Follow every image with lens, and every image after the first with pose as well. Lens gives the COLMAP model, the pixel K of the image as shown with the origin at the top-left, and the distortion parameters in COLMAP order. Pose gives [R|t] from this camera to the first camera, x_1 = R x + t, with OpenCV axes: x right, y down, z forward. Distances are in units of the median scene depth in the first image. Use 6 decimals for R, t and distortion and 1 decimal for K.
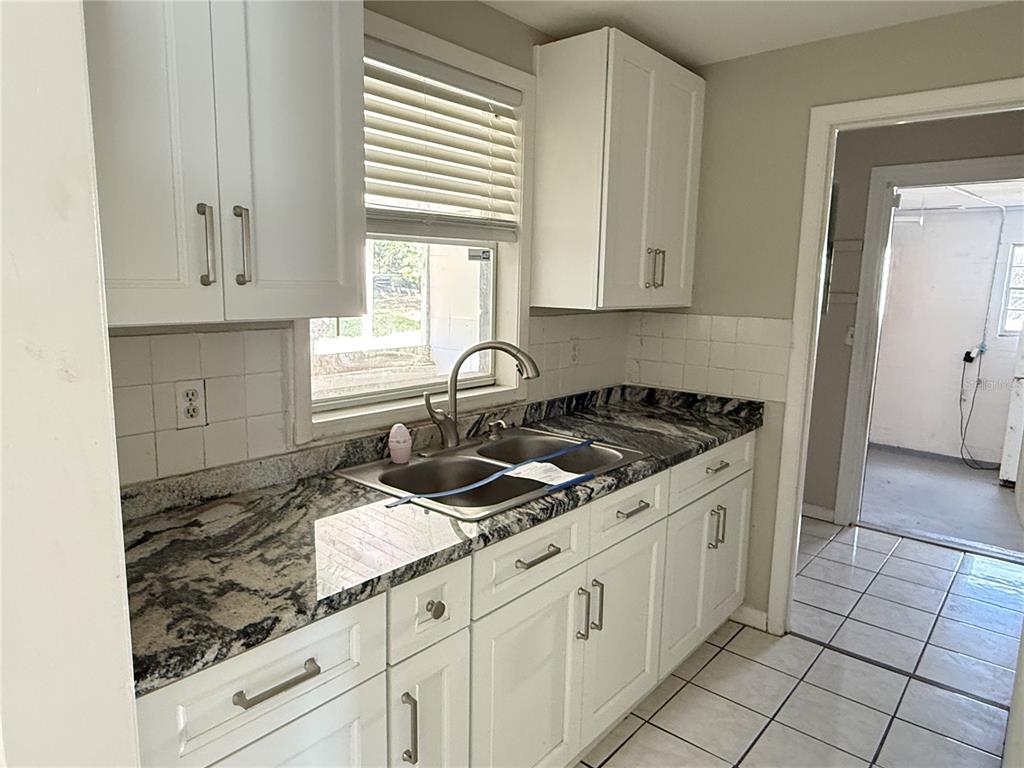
lens RADIAL K [[653.0, 0, 508.7], [0, 653.0, 375.6], [0, 0, 1]] dist [-0.004426, 0.002029]
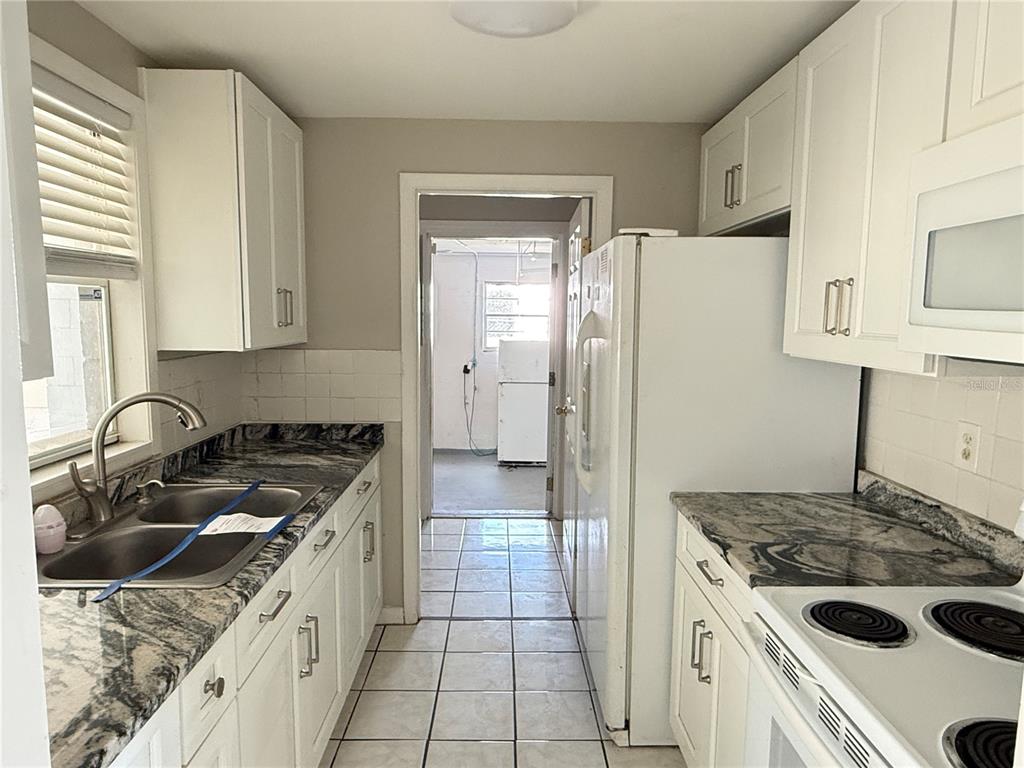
lens RADIAL K [[653.0, 0, 508.7], [0, 653.0, 375.6], [0, 0, 1]] dist [-0.004426, 0.002029]
pose [[0.741246, -0.075003, 0.667030, -0.217609], [0.100325, 0.994955, 0.000388, -0.023192], [-0.663694, 0.066632, 0.745031, 0.002568]]
